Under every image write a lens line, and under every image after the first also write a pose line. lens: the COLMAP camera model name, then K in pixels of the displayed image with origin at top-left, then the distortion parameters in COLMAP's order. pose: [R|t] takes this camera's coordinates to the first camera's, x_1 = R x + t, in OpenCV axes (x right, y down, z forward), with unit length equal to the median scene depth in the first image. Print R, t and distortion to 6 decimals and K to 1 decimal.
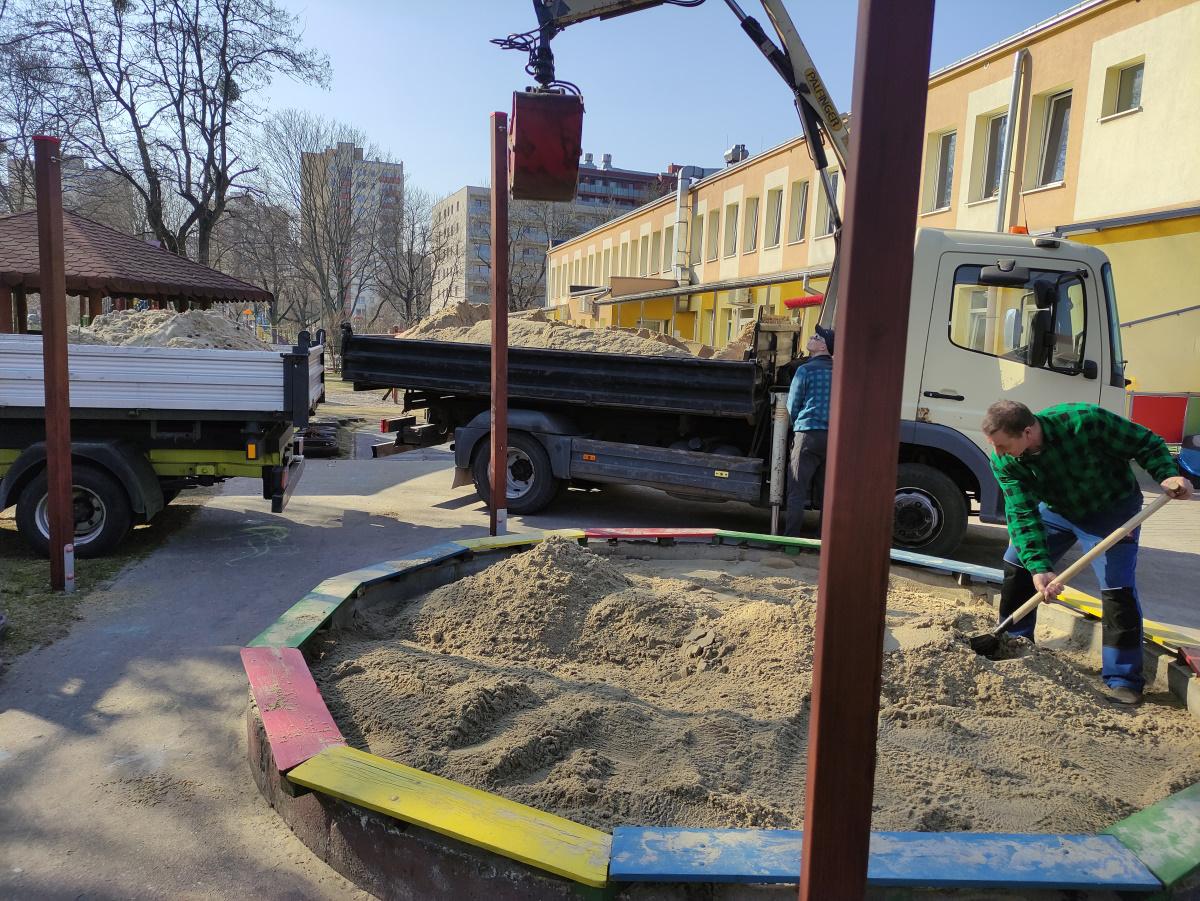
lens RADIAL K [[877.5, 0, 599.9], [0, 877.5, 451.4], [0, 0, 1]] dist [0.054537, -0.002725]
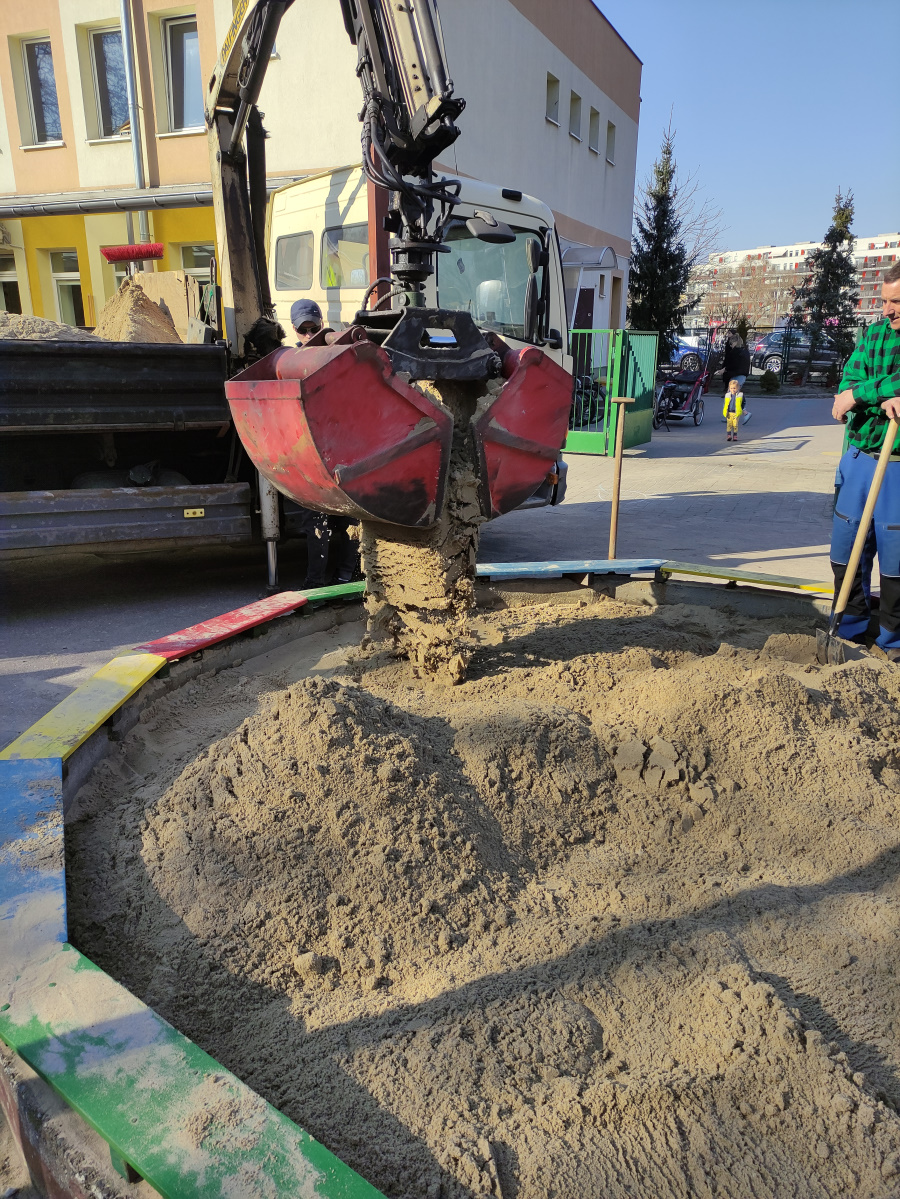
lens RADIAL K [[876.7, 0, 448.9], [0, 876.7, 603.5], [0, 0, 1]] dist [0.054537, -0.002725]
pose [[0.636758, -0.260709, 0.725651, -0.261604], [0.116509, 0.962831, 0.243686, -0.052404], [-0.762210, -0.070624, 0.643465, 0.385849]]
